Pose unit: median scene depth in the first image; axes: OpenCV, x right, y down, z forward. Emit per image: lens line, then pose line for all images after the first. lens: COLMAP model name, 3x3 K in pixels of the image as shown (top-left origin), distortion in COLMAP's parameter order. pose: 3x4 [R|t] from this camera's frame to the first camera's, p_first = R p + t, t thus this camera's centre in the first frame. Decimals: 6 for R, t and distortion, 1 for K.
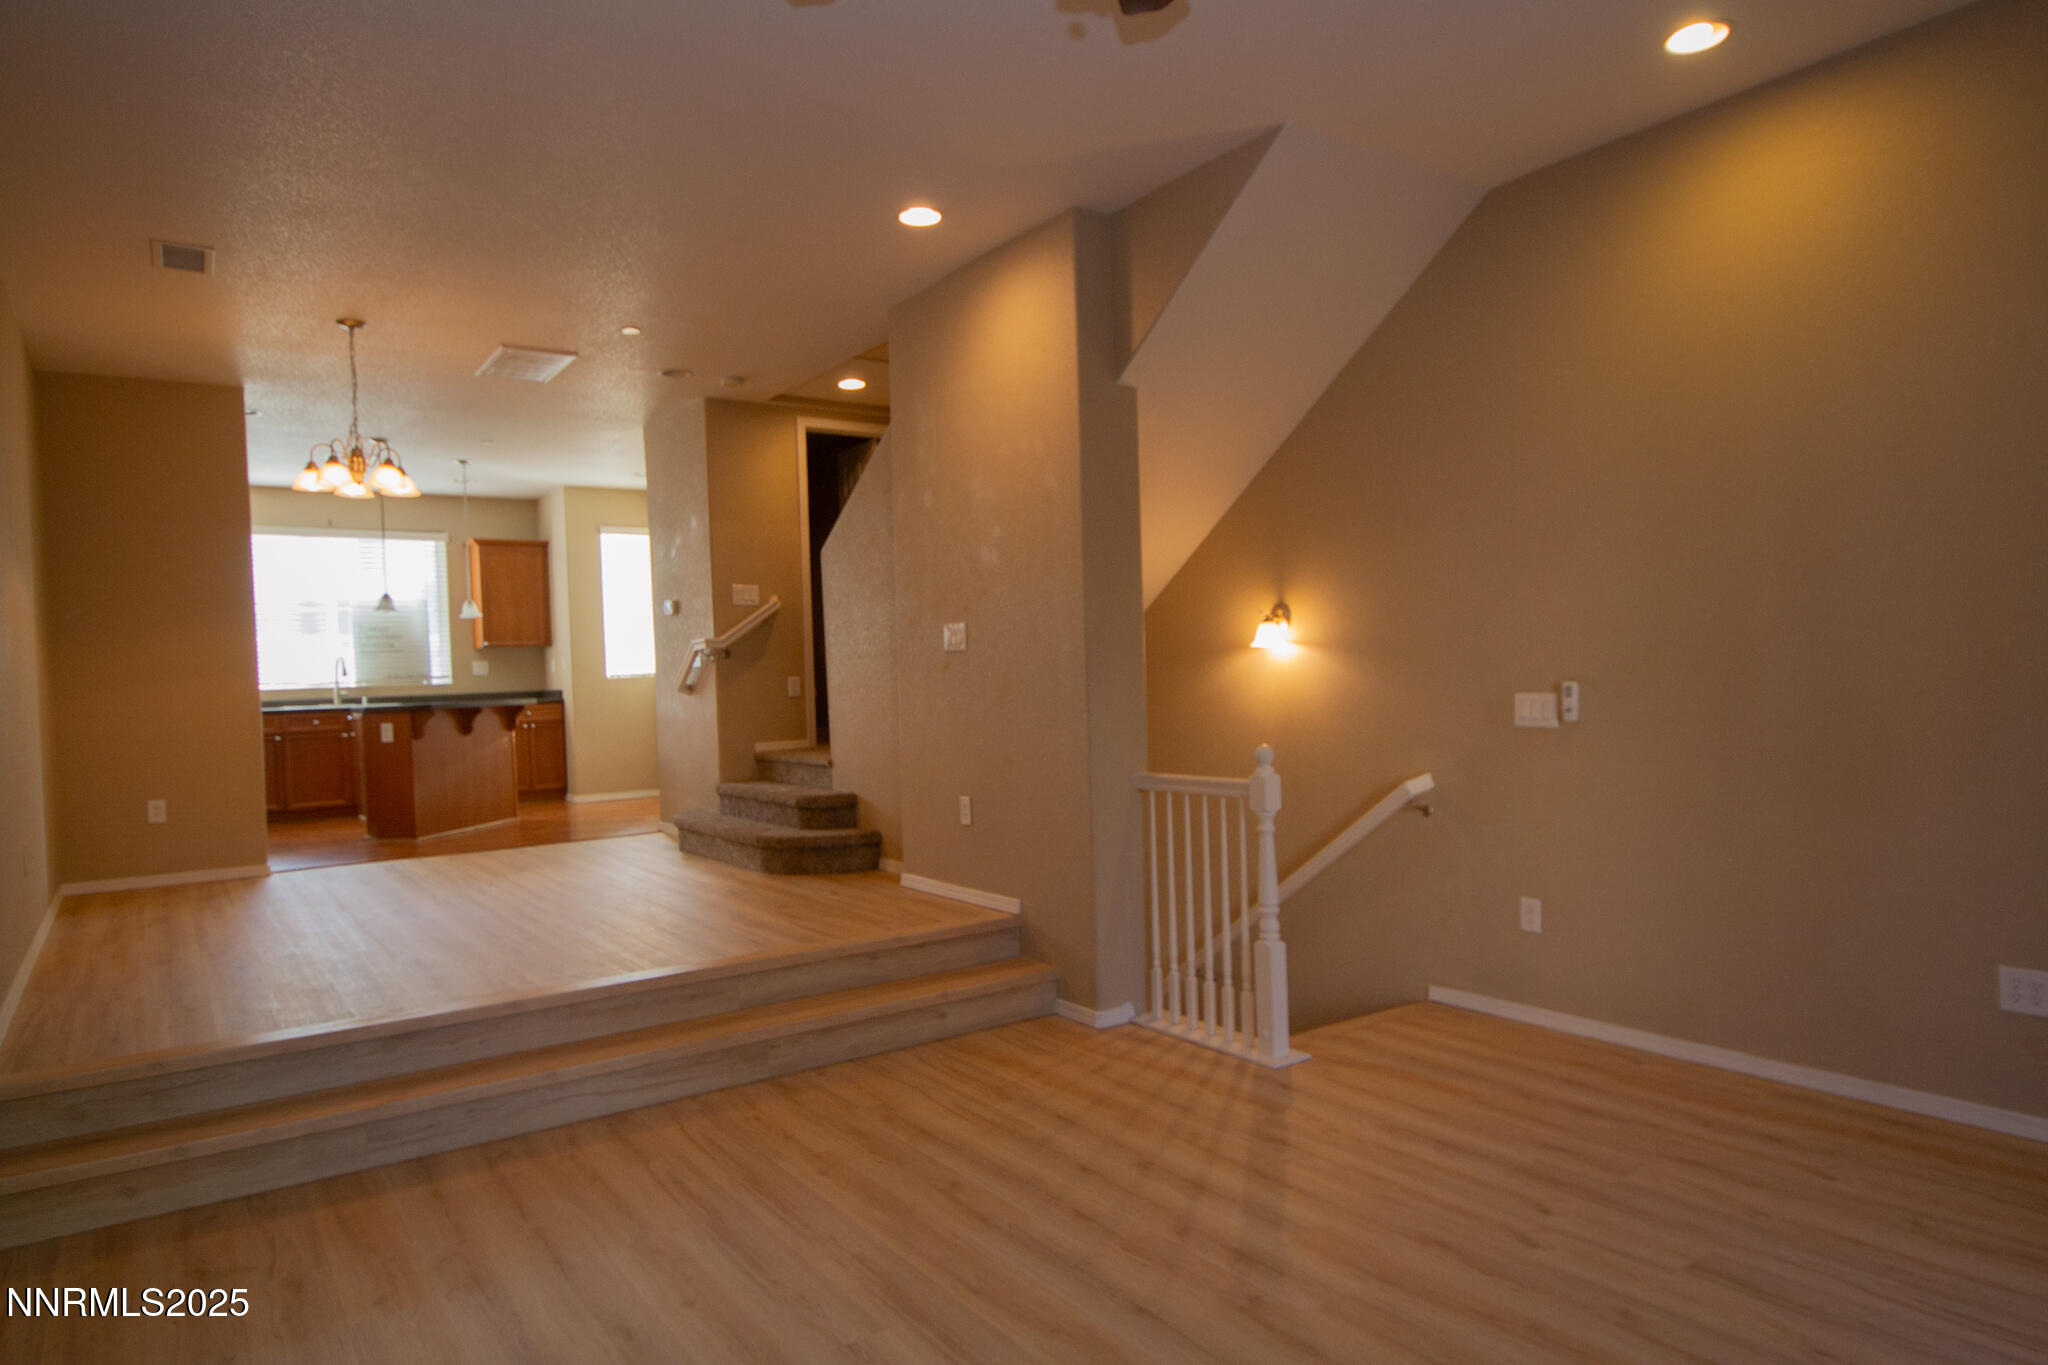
lens RADIAL K [[1233.5, 0, 1028.8], [0, 1233.5, 692.7], [0, 0, 1]] dist [0.009245, 0.000912]
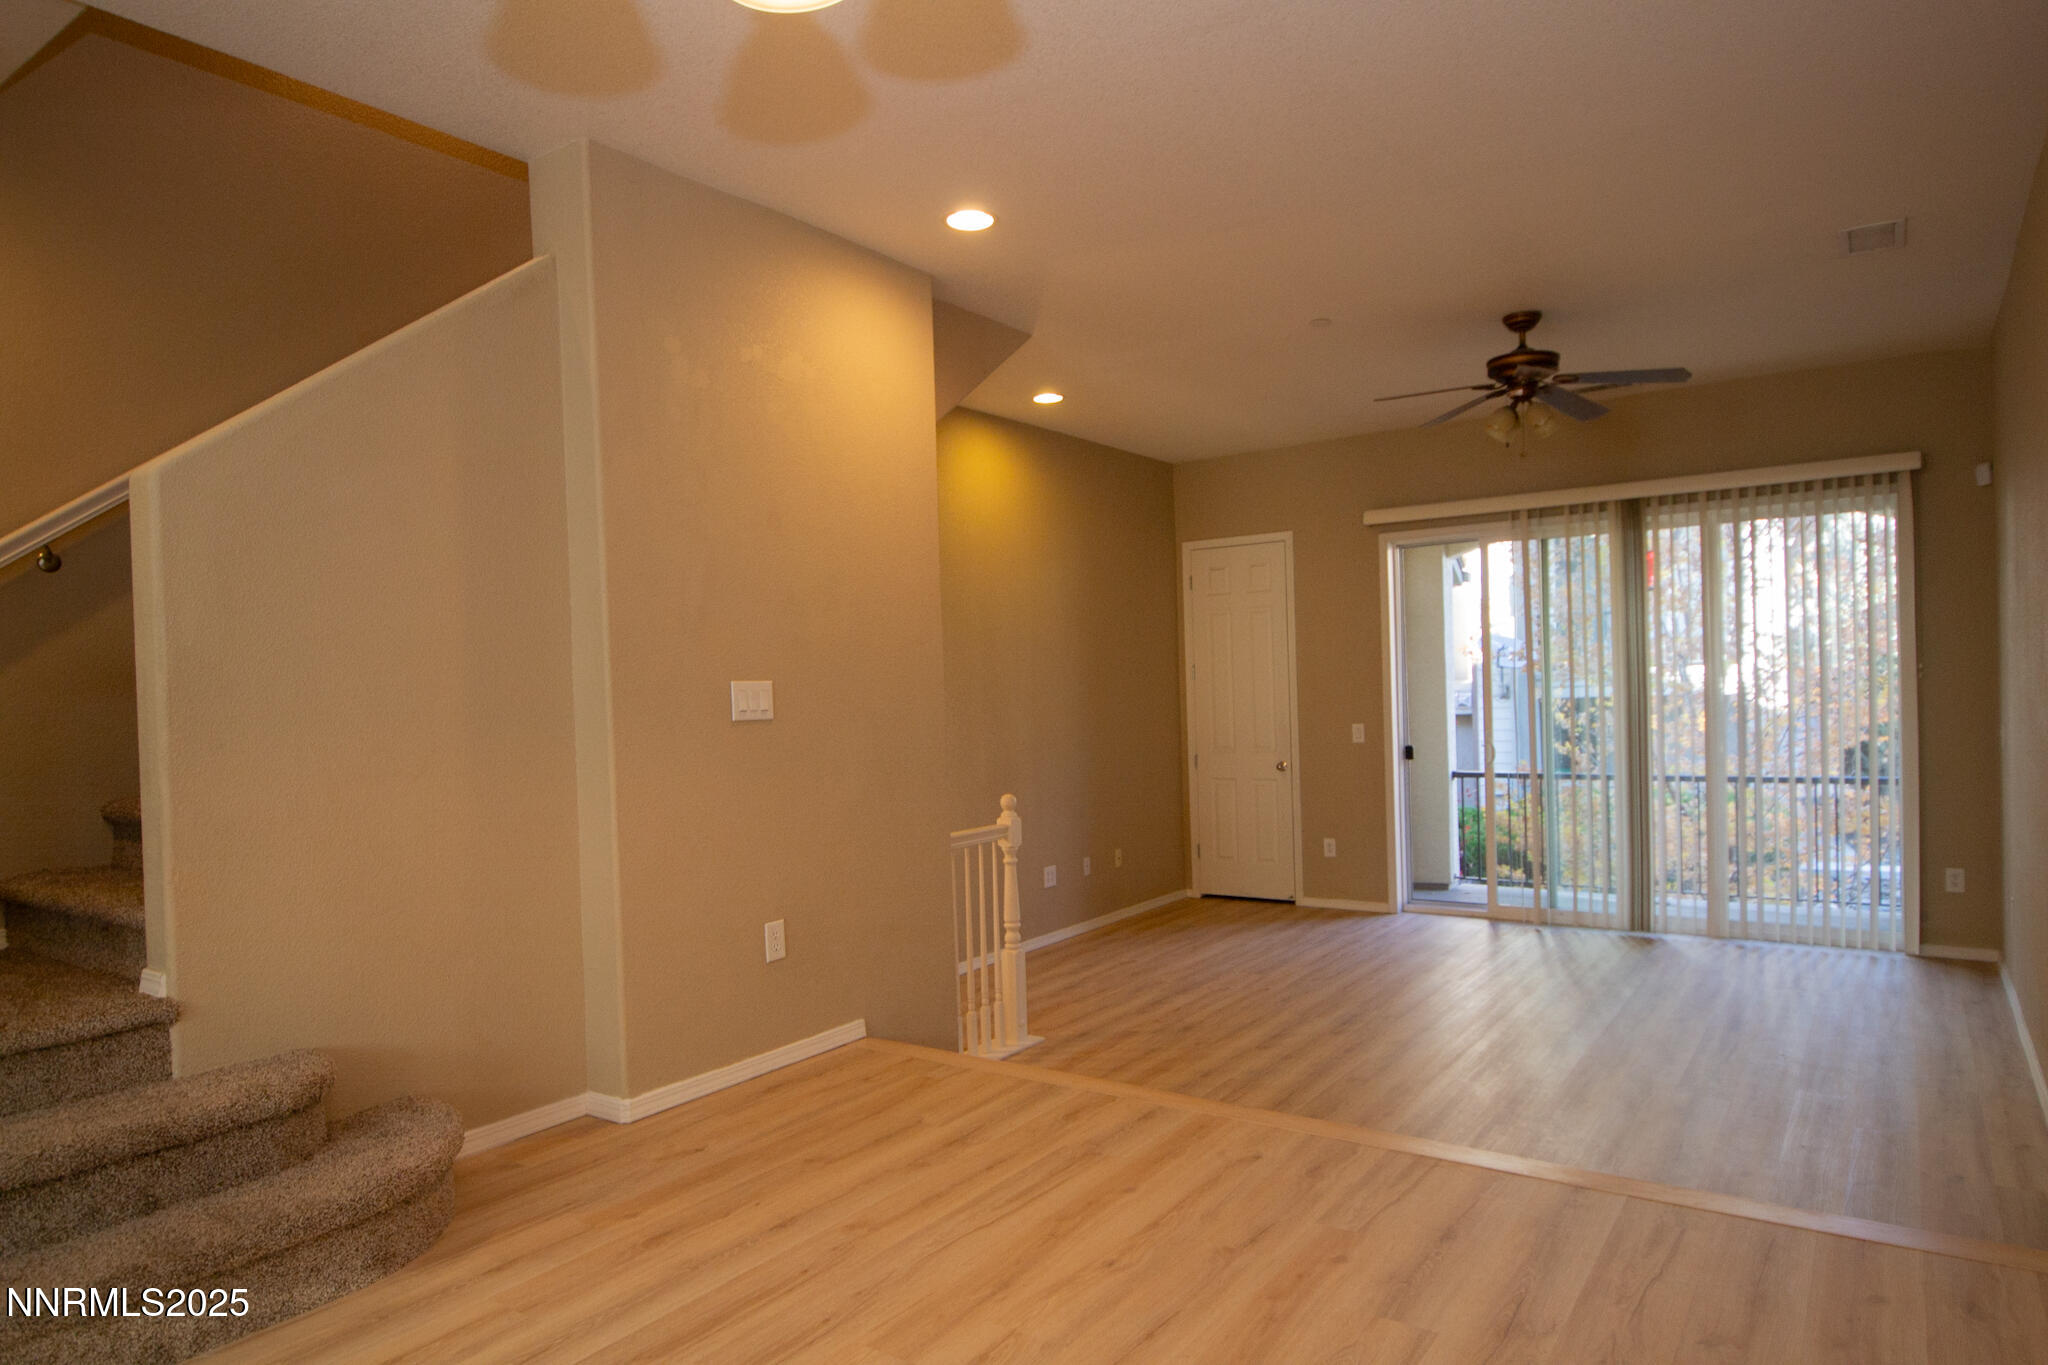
lens RADIAL K [[1233.5, 0, 1025.9], [0, 1233.5, 679.6], [0, 0, 1]] dist [0.009245, 0.000912]
pose [[-0.323685, 0.046241, 0.945034, -1.116030], [0.059681, 0.997814, -0.028382, -0.039859], [-0.944281, 0.047214, -0.325737, 1.533351]]
